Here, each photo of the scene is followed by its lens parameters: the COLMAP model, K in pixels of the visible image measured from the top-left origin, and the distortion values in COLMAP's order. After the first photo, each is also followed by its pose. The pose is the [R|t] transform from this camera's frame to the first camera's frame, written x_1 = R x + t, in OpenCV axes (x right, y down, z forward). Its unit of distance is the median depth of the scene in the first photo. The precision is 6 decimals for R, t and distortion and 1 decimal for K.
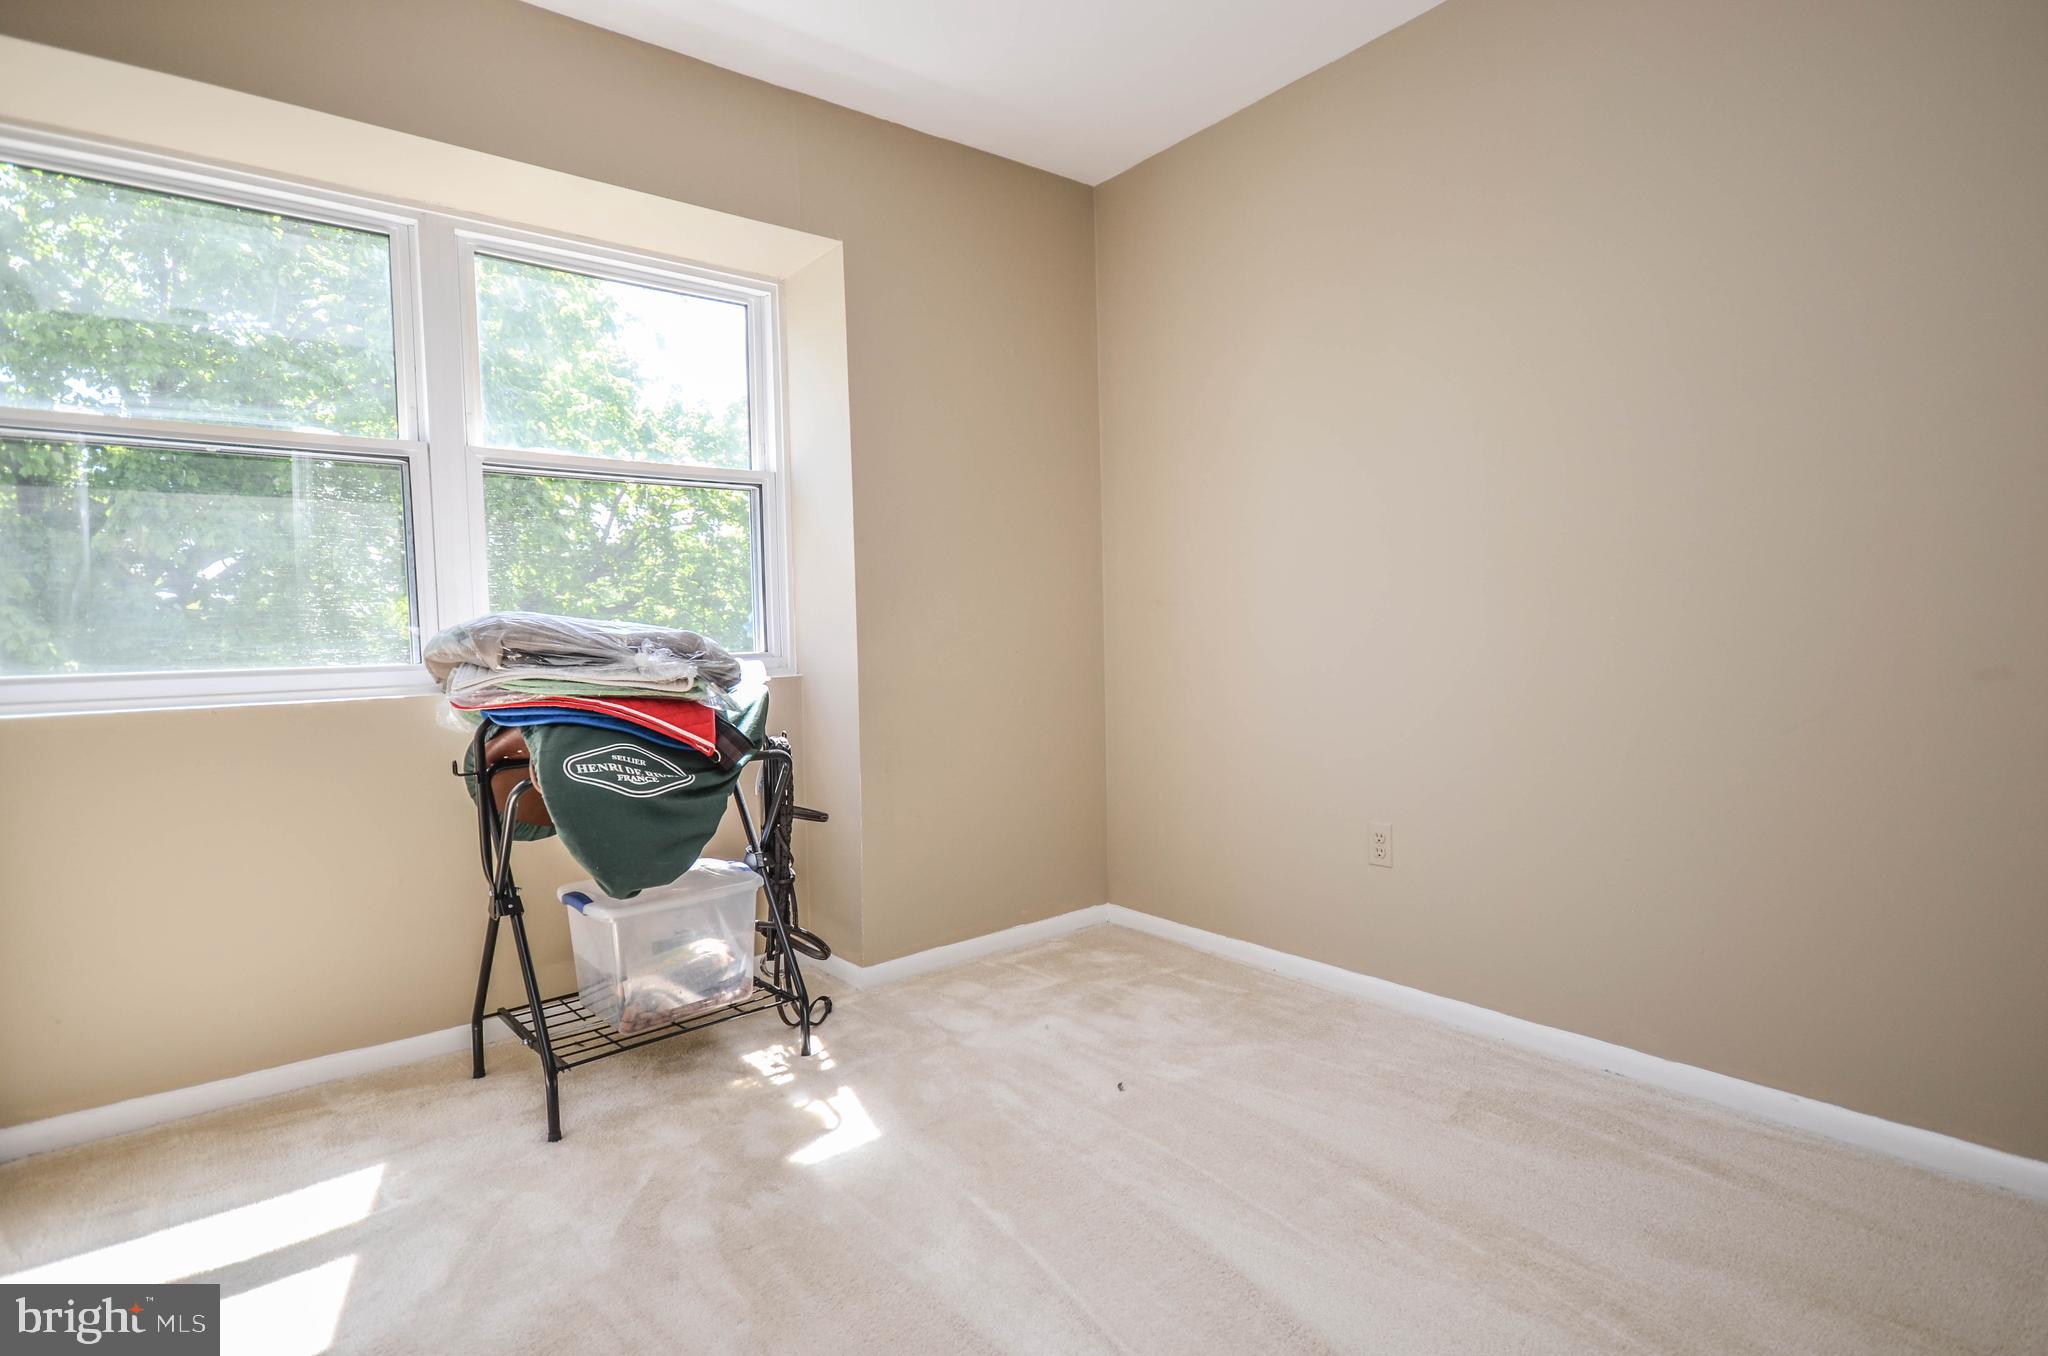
lens RADIAL K [[1075.6, 0, 1024.0], [0, 1075.6, 678.0], [0, 0, 1]] dist [0.005782, 0.000811]
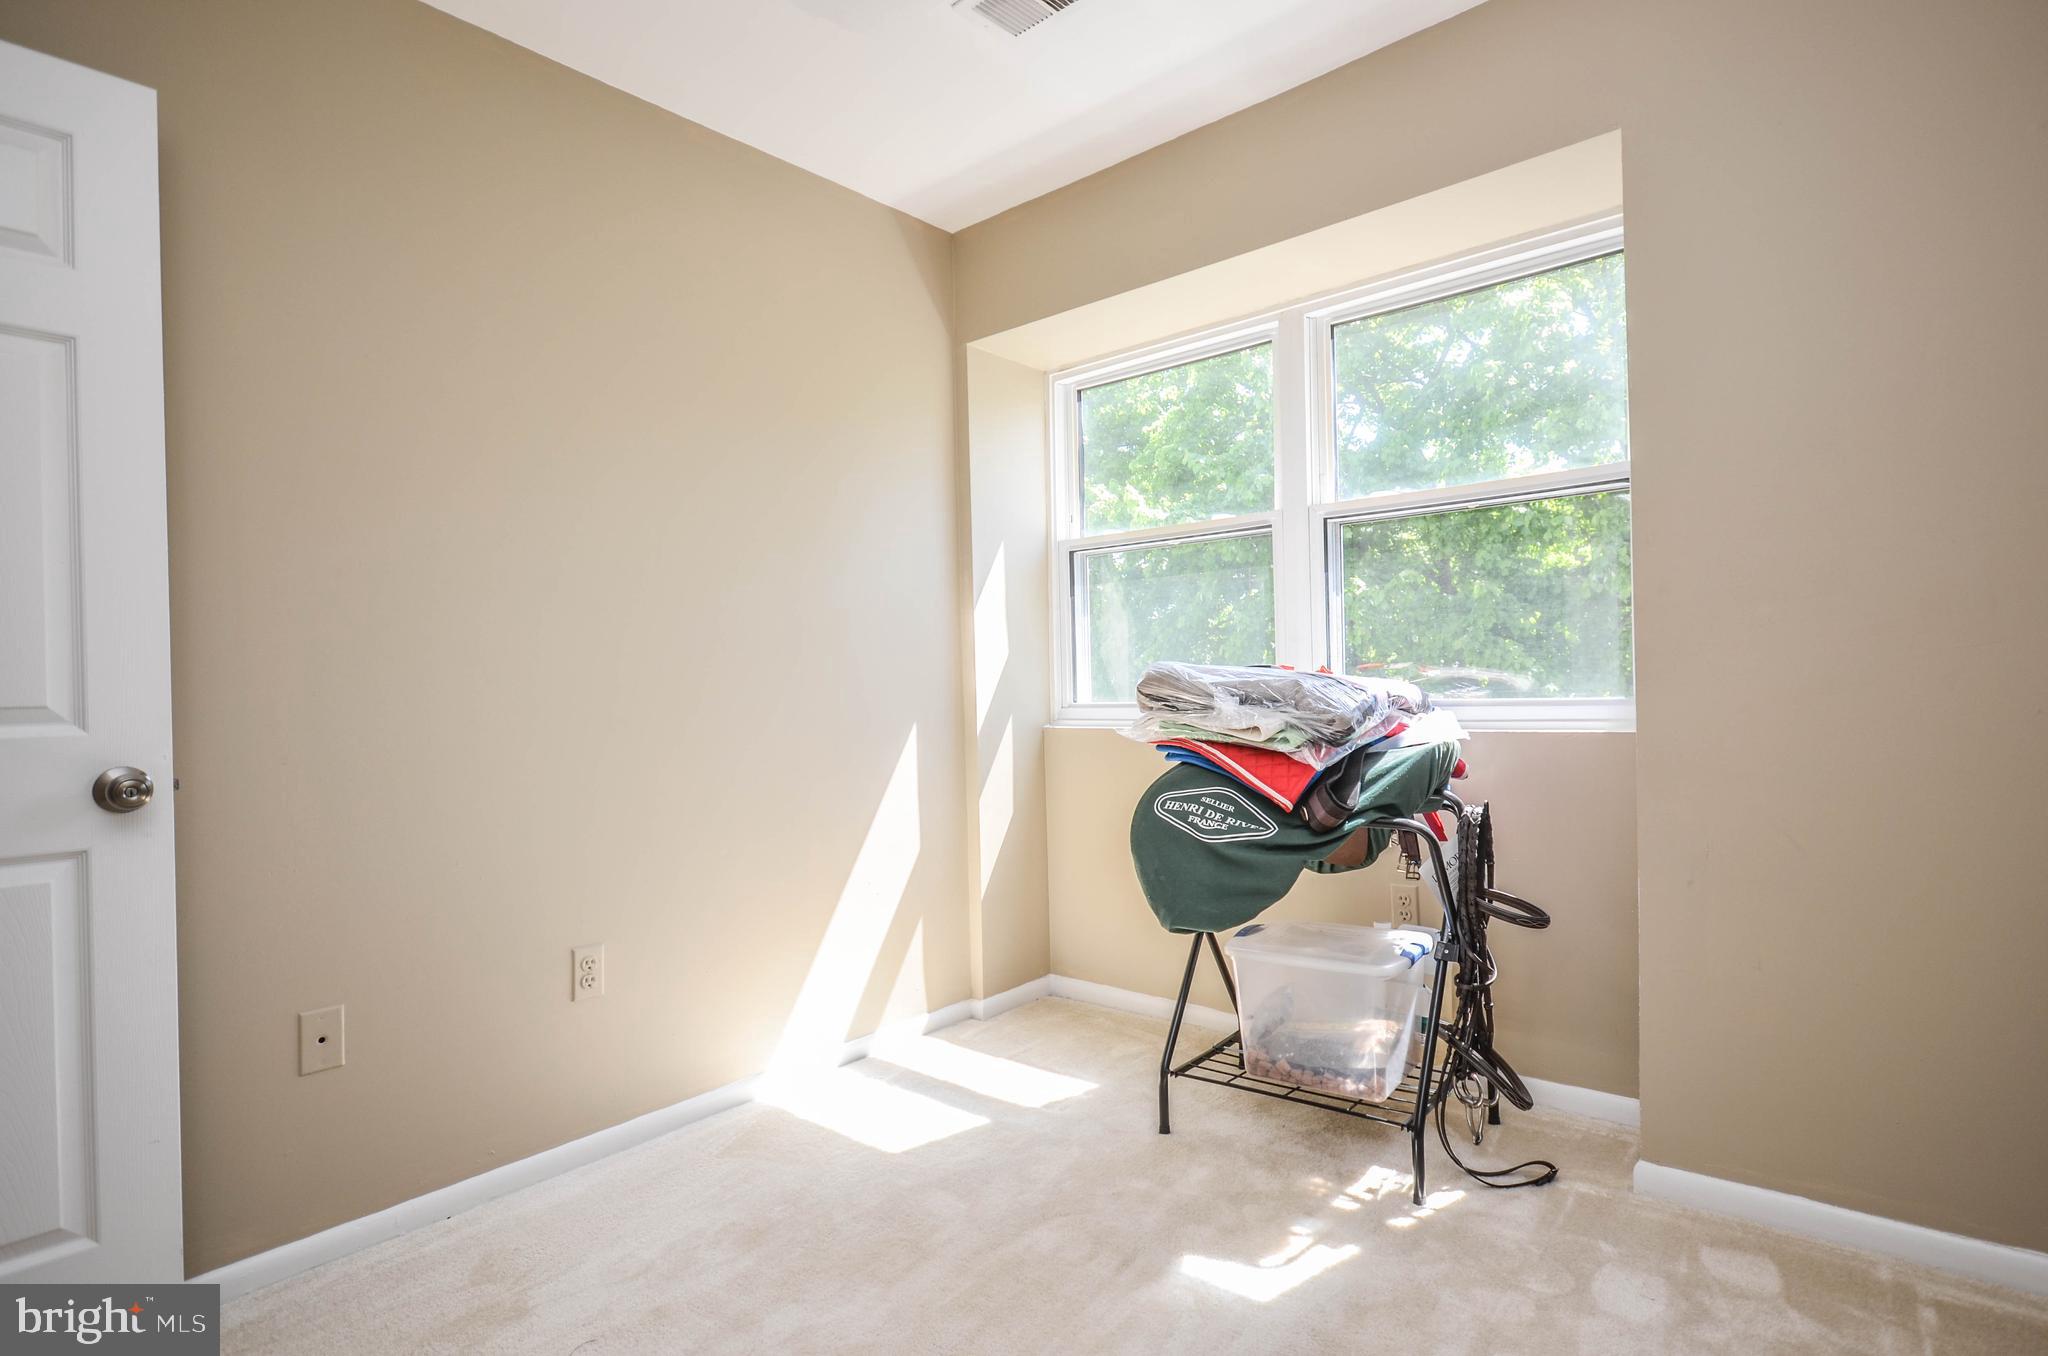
lens RADIAL K [[1038.1, 0, 1049.8], [0, 1038.1, 680.1], [0, 0, 1]] dist [0.002368, 0.000041]
pose [[0.156969, 0.011005, -0.987542, 0.578049], [-0.019433, 0.999779, 0.008053, -0.046439], [0.987412, 0.017927, 0.157148, 0.668422]]
